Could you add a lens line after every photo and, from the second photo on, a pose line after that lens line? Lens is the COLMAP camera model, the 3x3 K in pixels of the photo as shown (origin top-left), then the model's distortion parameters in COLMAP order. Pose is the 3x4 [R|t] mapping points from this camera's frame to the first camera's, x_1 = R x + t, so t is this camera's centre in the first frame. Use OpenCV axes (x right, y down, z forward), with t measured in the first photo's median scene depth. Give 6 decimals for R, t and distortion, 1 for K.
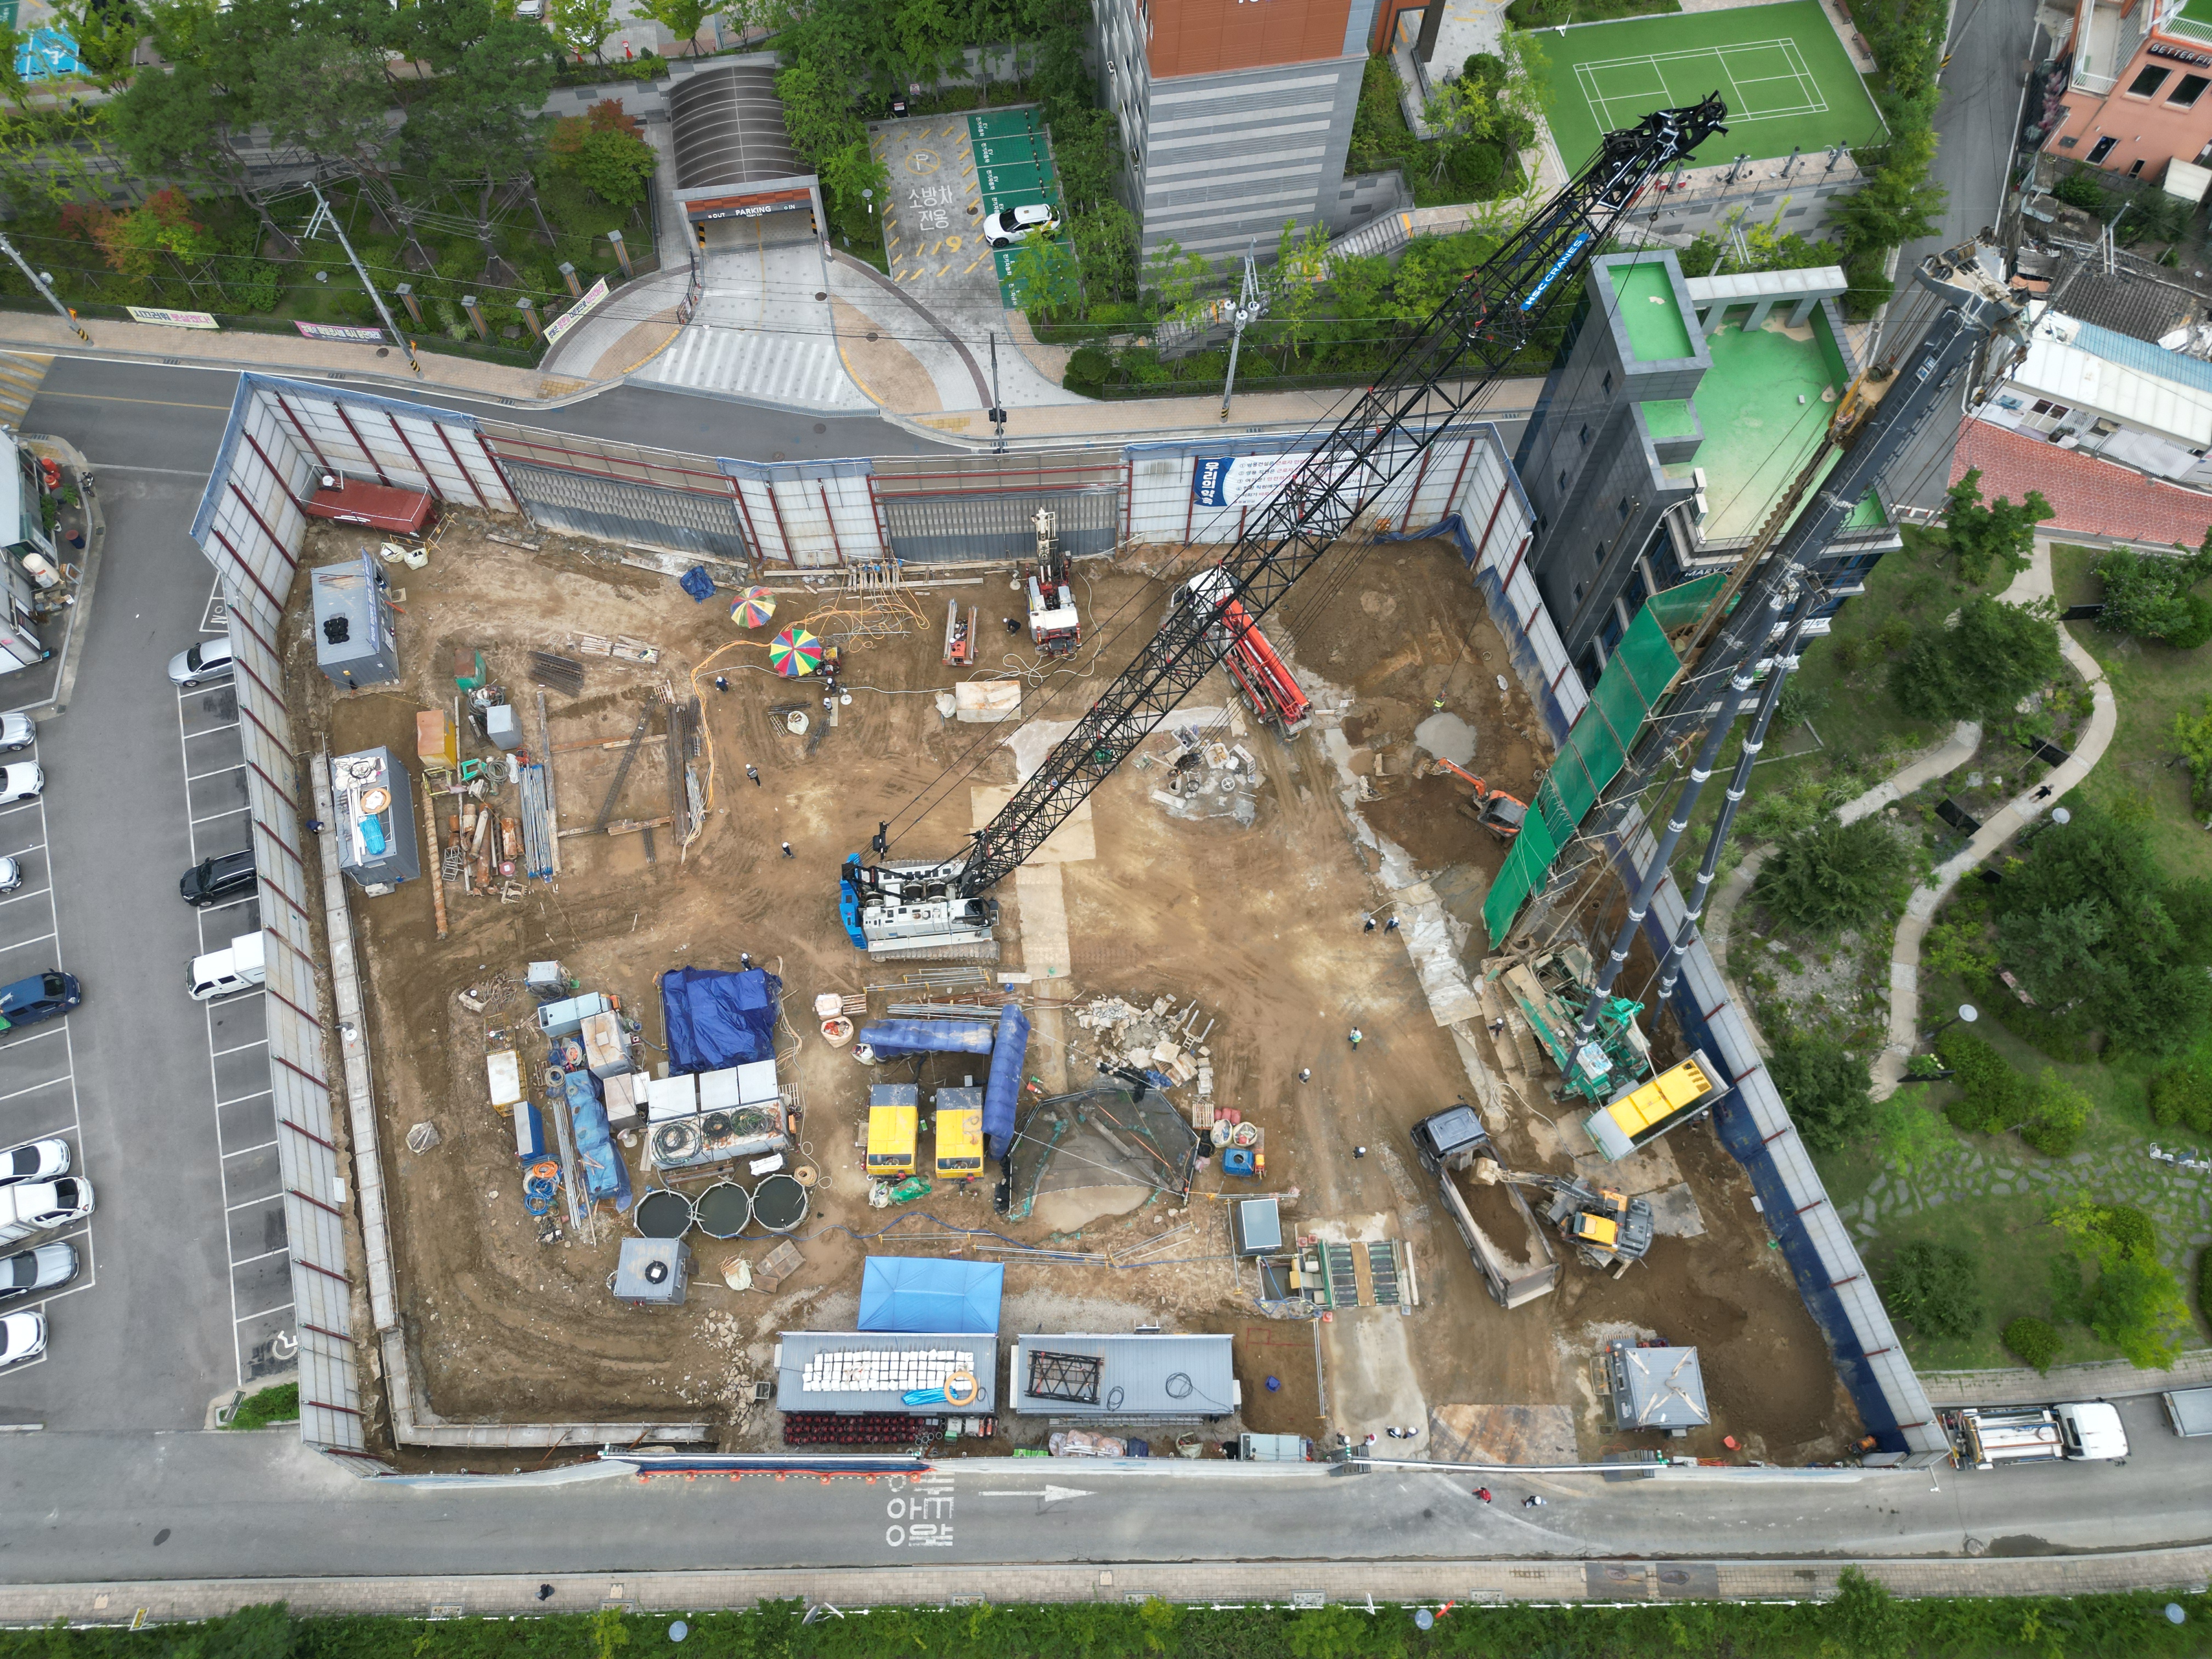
lens RADIAL K [[1561.7, 0, 1104.6], [0, 1561.7, 829.9], [0, 0, 1]] dist [0.062179, -0.044296]
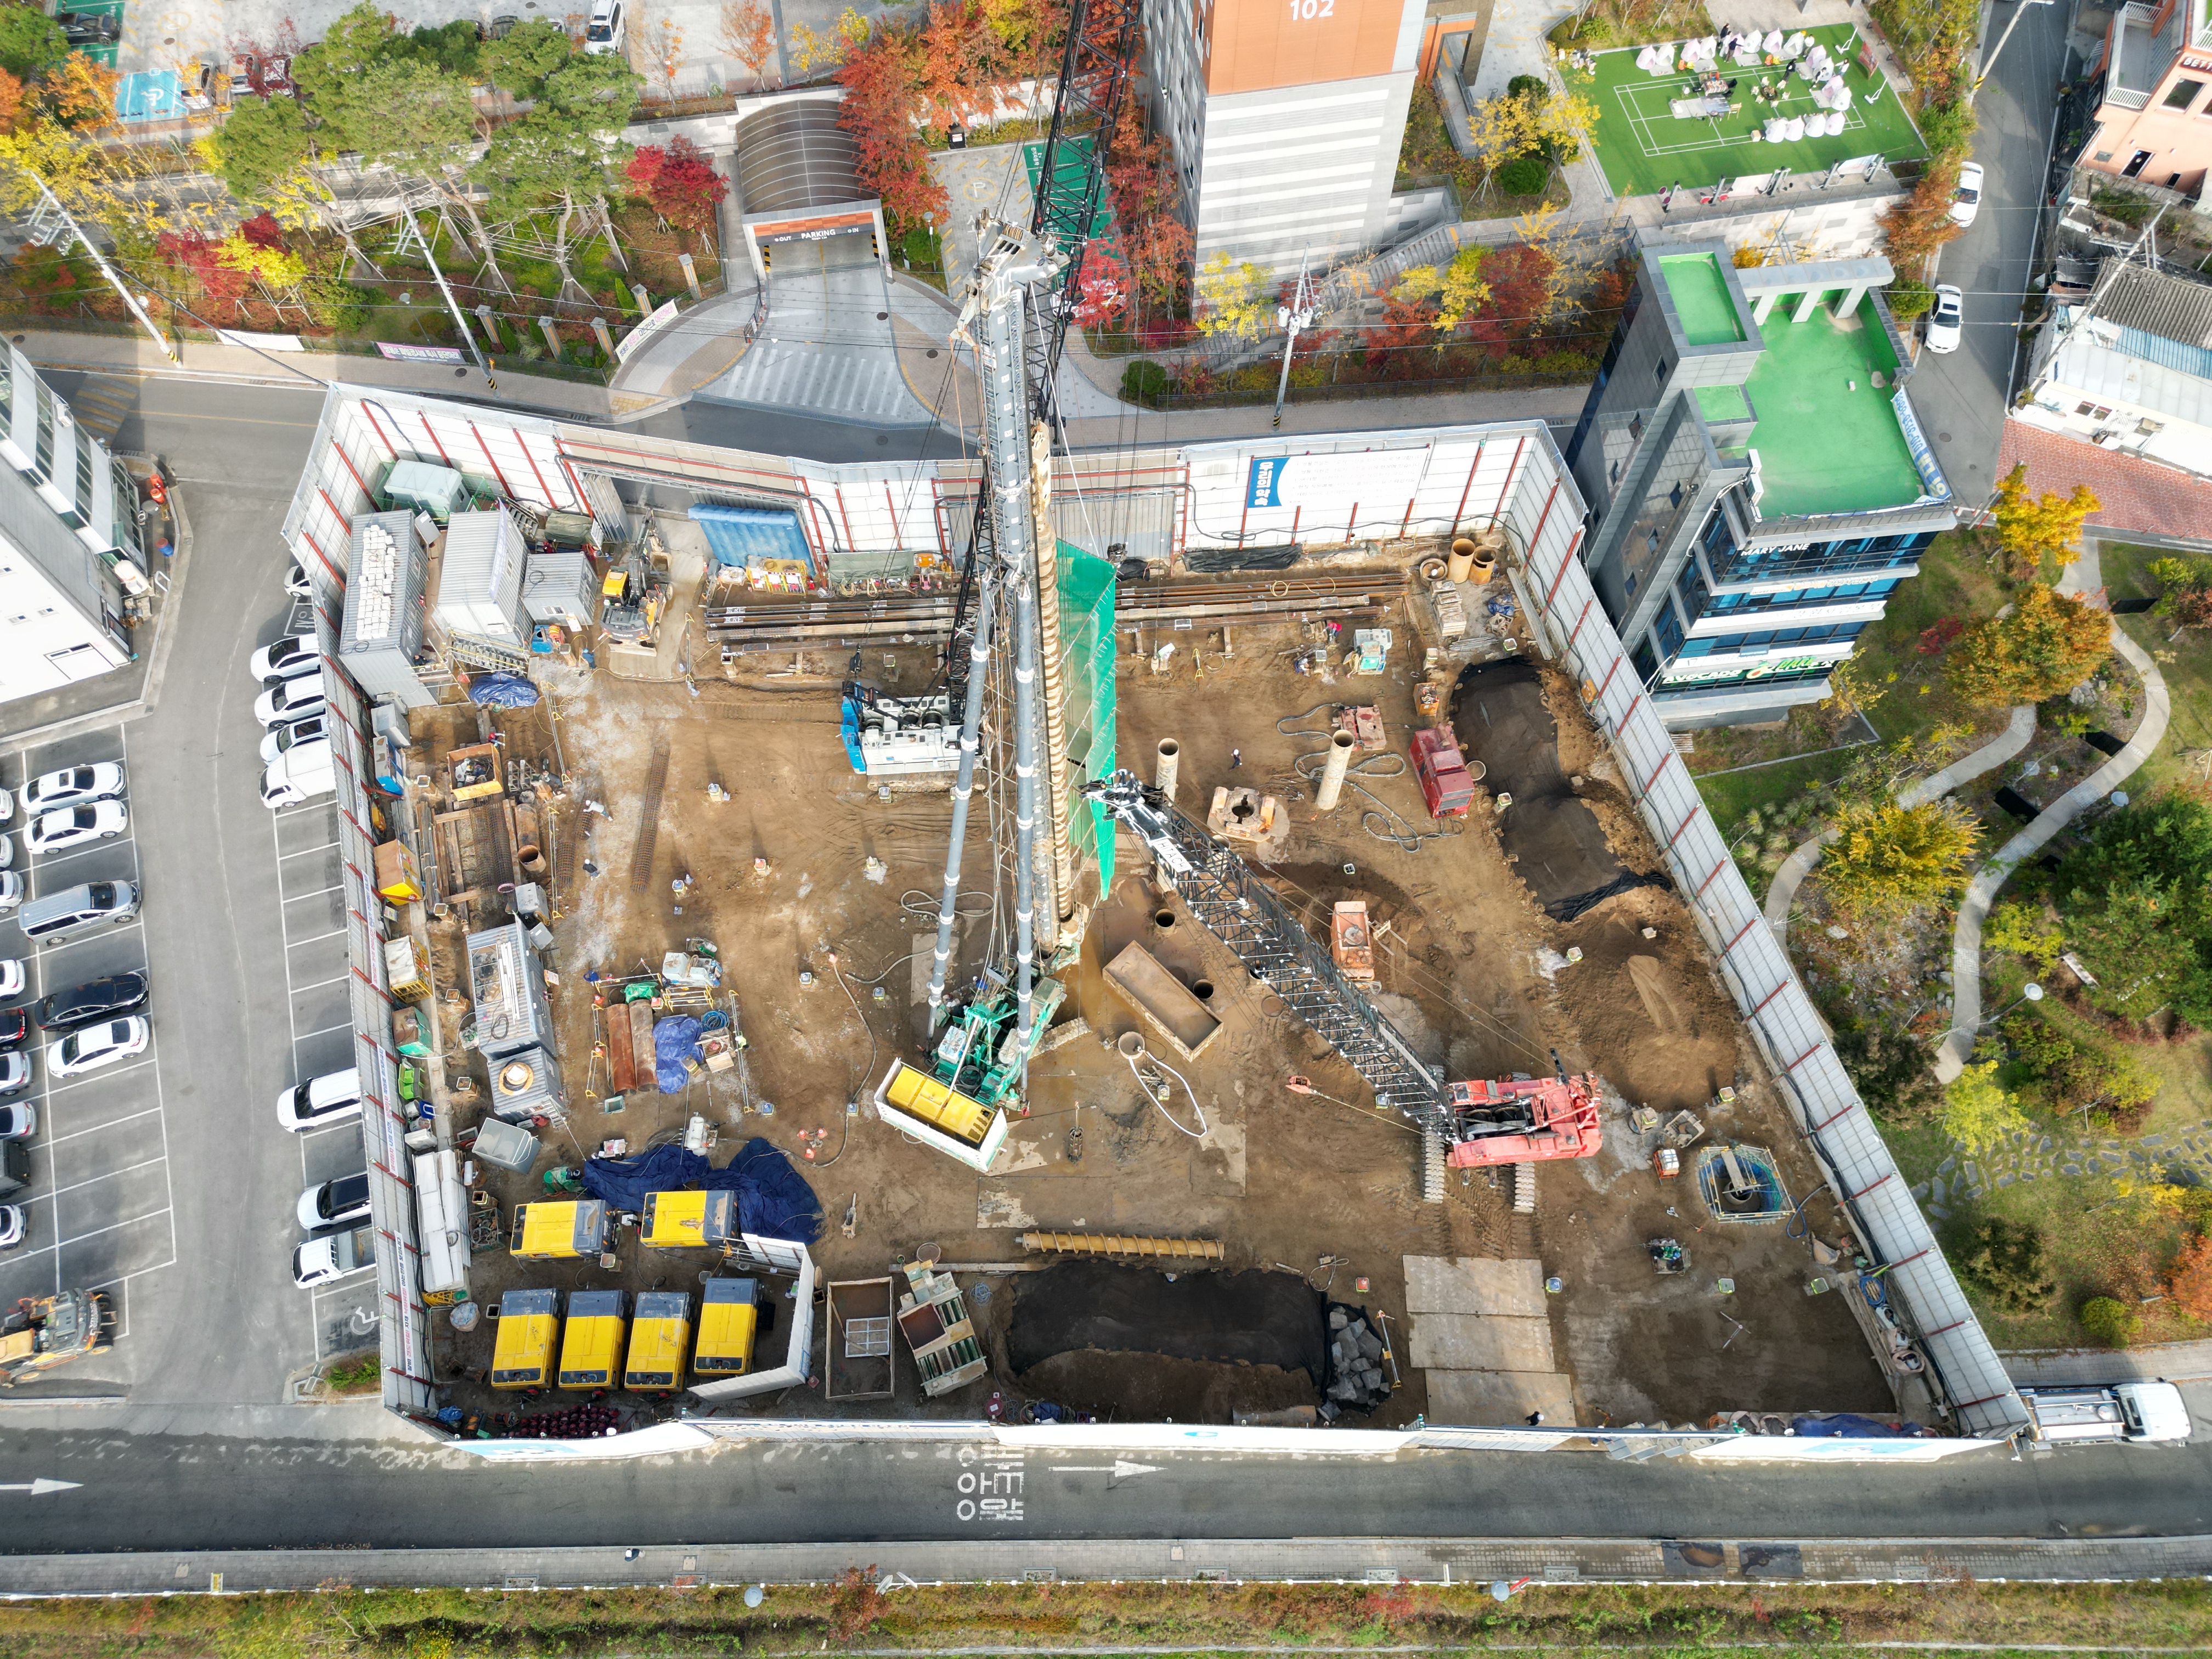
lens RADIAL K [[1561.7, 0, 1104.6], [0, 1561.7, 829.9], [0, 0, 1]] dist [0.062179, -0.044296]
pose [[0.999855, -0.003281, -0.016684, -0.020435], [0.002563, 0.999078, -0.042847, 0.045733], [0.016809, 0.042798, 0.998942, -0.012459]]
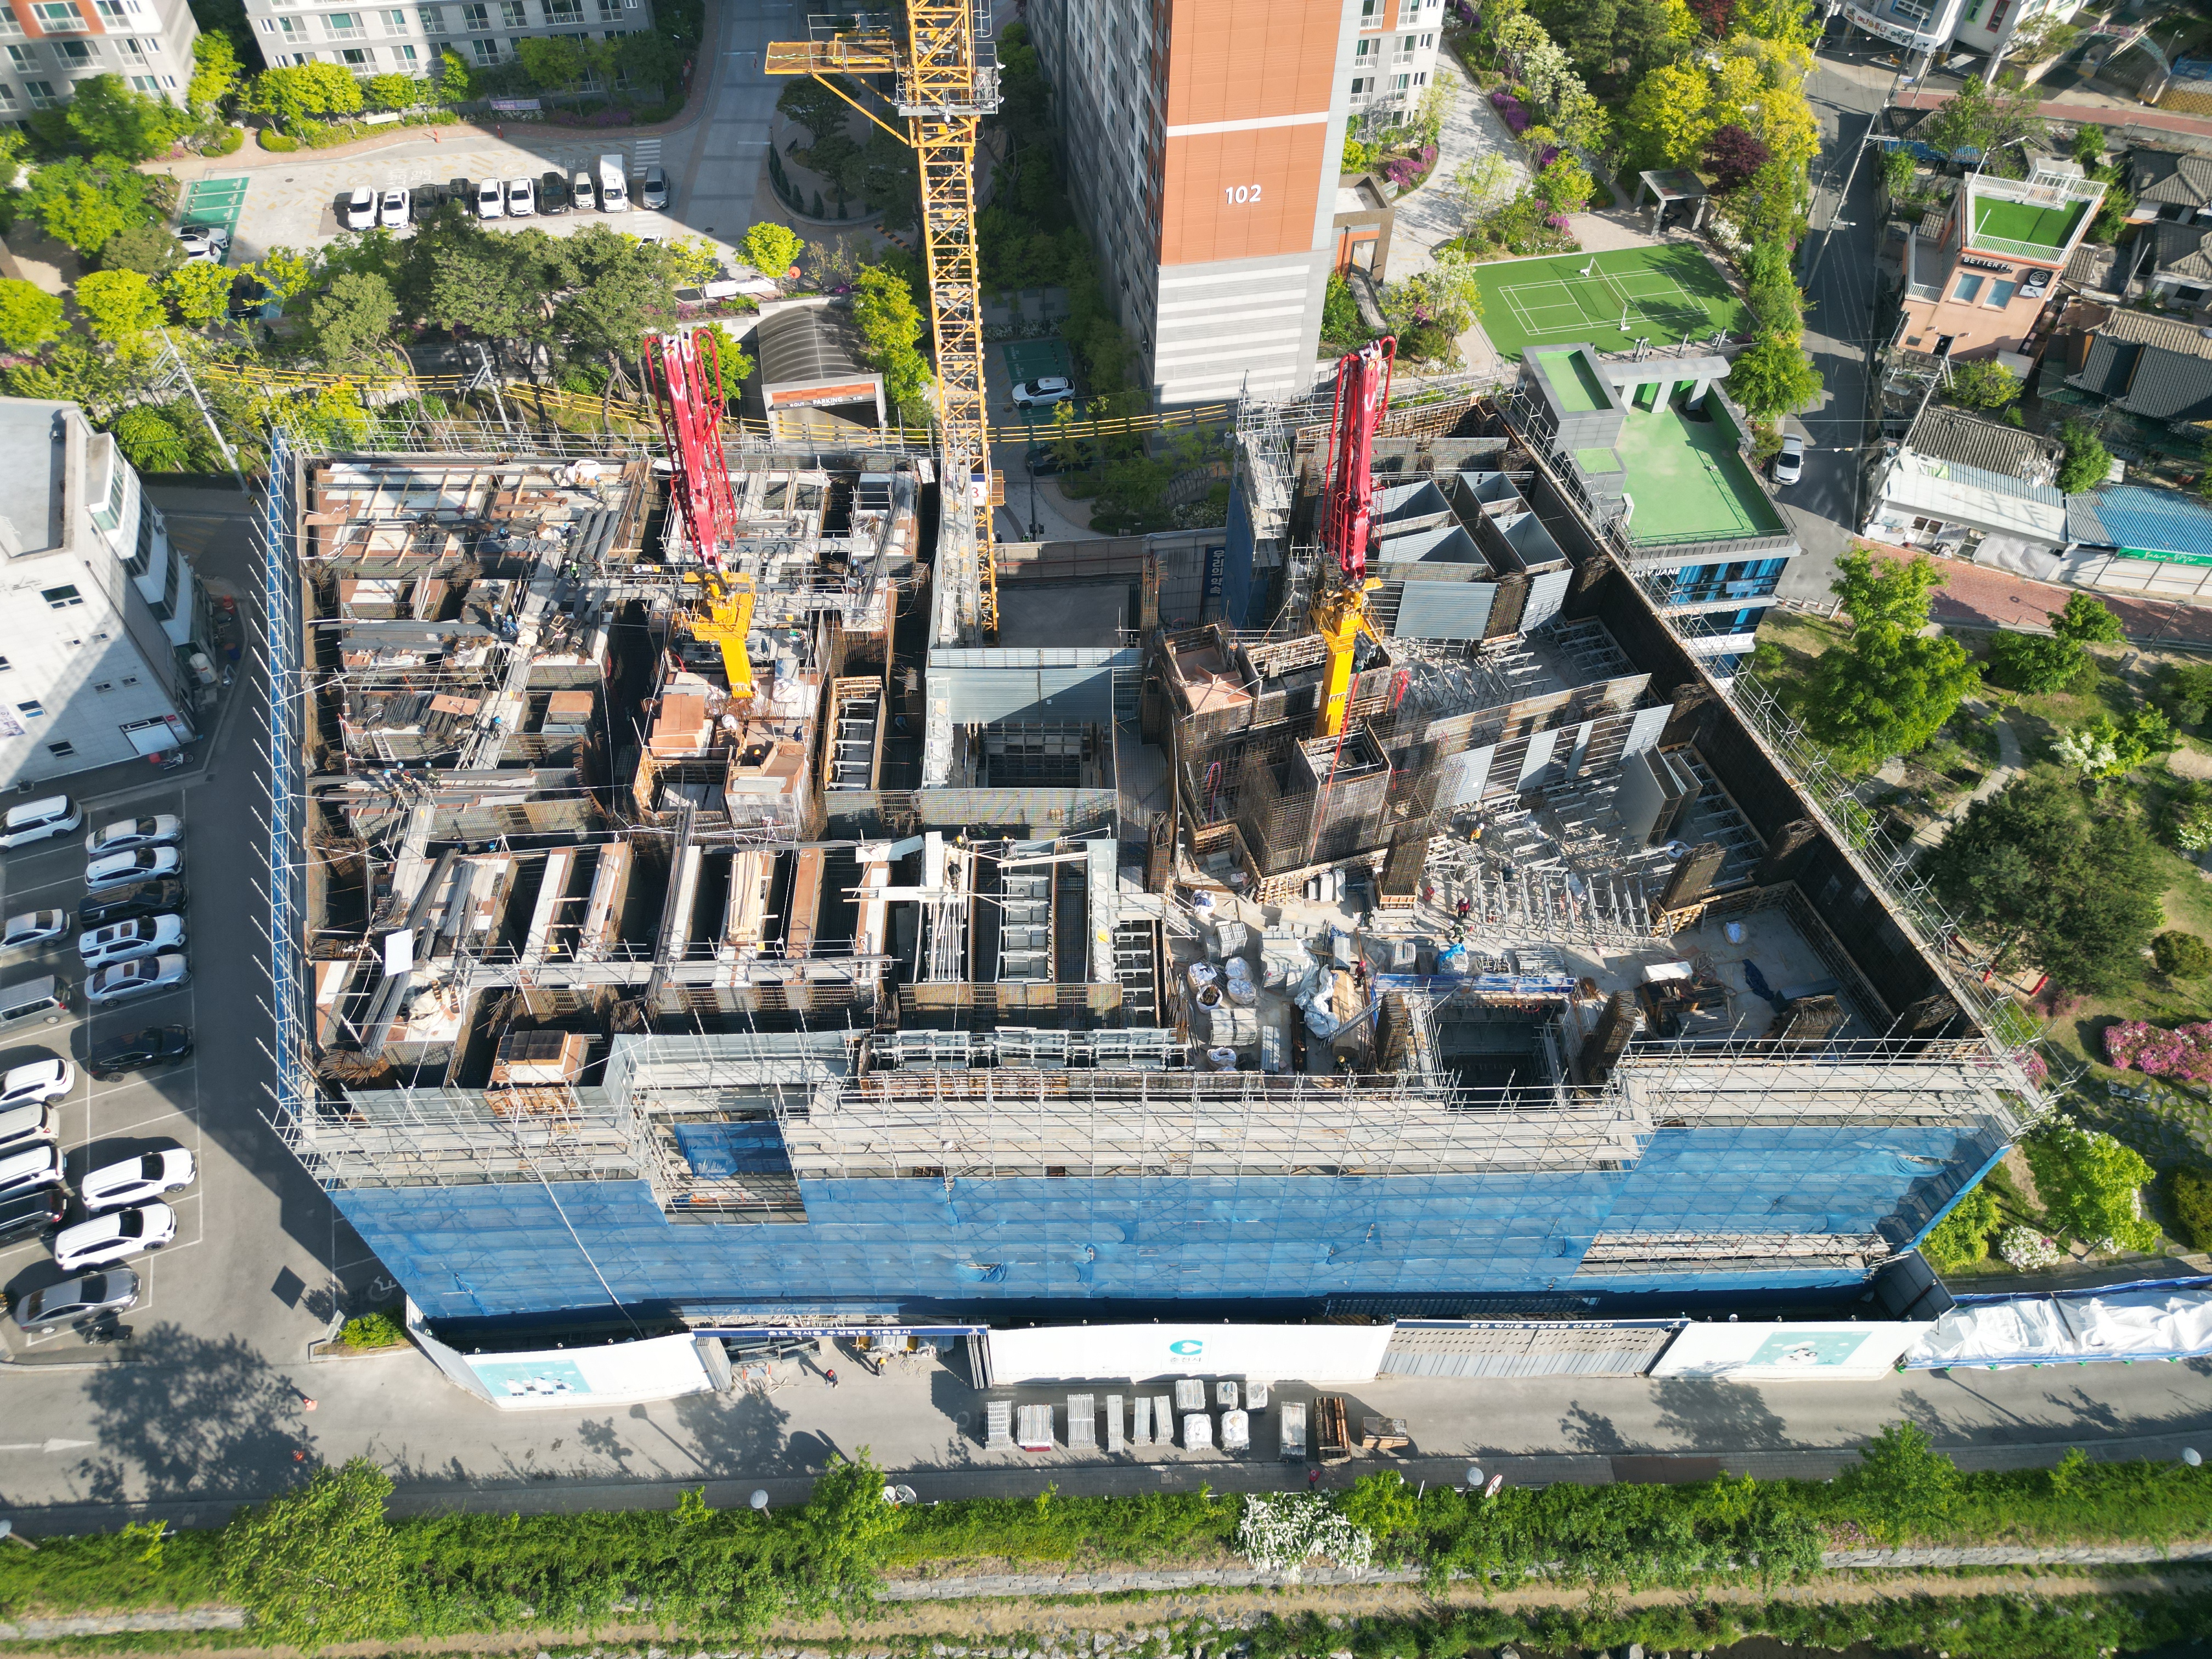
lens RADIAL K [[1550.6, 0, 1104.9], [0, 1550.6, 827.6], [0, 0, 1]] dist [0.091475, -0.086523]
pose [[0.999777, -0.018112, 0.010819, -0.032547], [0.020257, 0.967434, -0.252312, 0.245411], [-0.005897, 0.252475, 0.967585, -0.077772]]
